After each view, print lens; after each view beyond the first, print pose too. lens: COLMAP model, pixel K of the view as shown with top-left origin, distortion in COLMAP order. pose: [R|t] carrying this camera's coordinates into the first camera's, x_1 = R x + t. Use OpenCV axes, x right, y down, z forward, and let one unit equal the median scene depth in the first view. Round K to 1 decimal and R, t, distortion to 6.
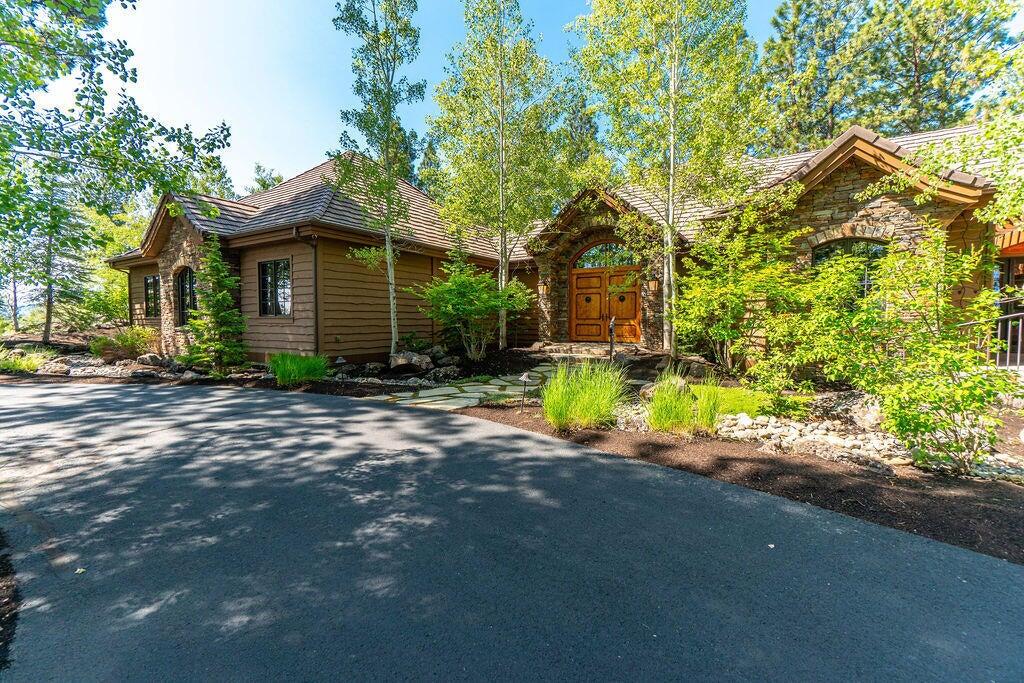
lens RADIAL K [[448.6, 0, 513.5], [0, 448.6, 343.2], [0, 0, 1]] dist [-0.003623, -0.000114]
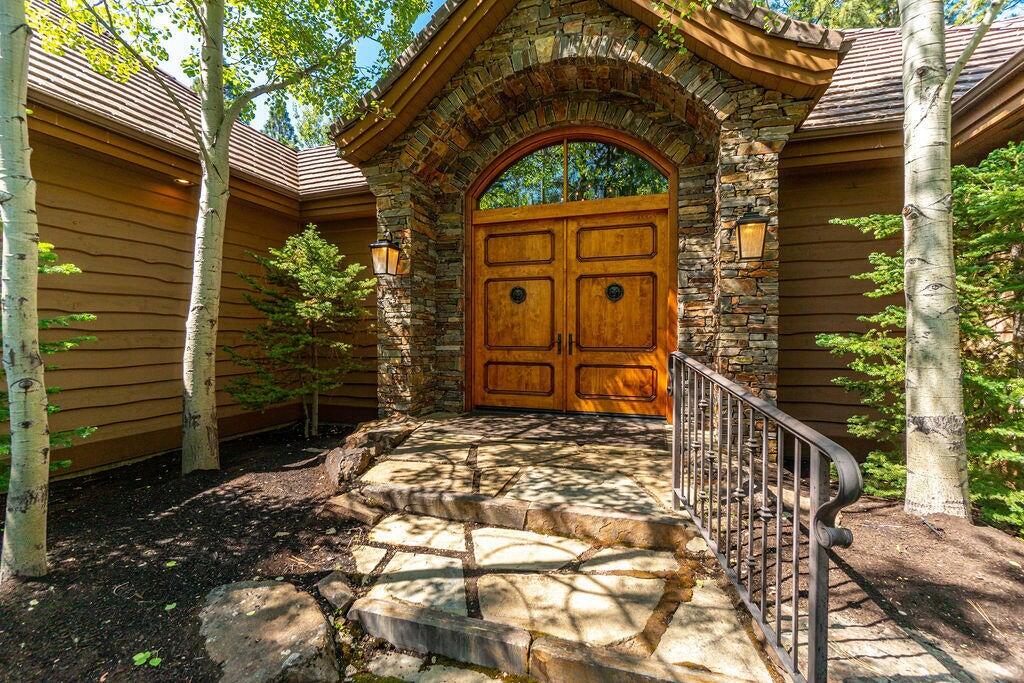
lens RADIAL K [[448.6, 0, 511.3], [0, 448.6, 337.6], [0, 0, 1]] dist [-0.003623, -0.000114]
pose [[0.976293, -0.000645, 0.216451, 0.081662], [0.009780, 0.999106, -0.041139, -0.047355], [-0.216231, 0.042281, 0.975426, 0.642127]]
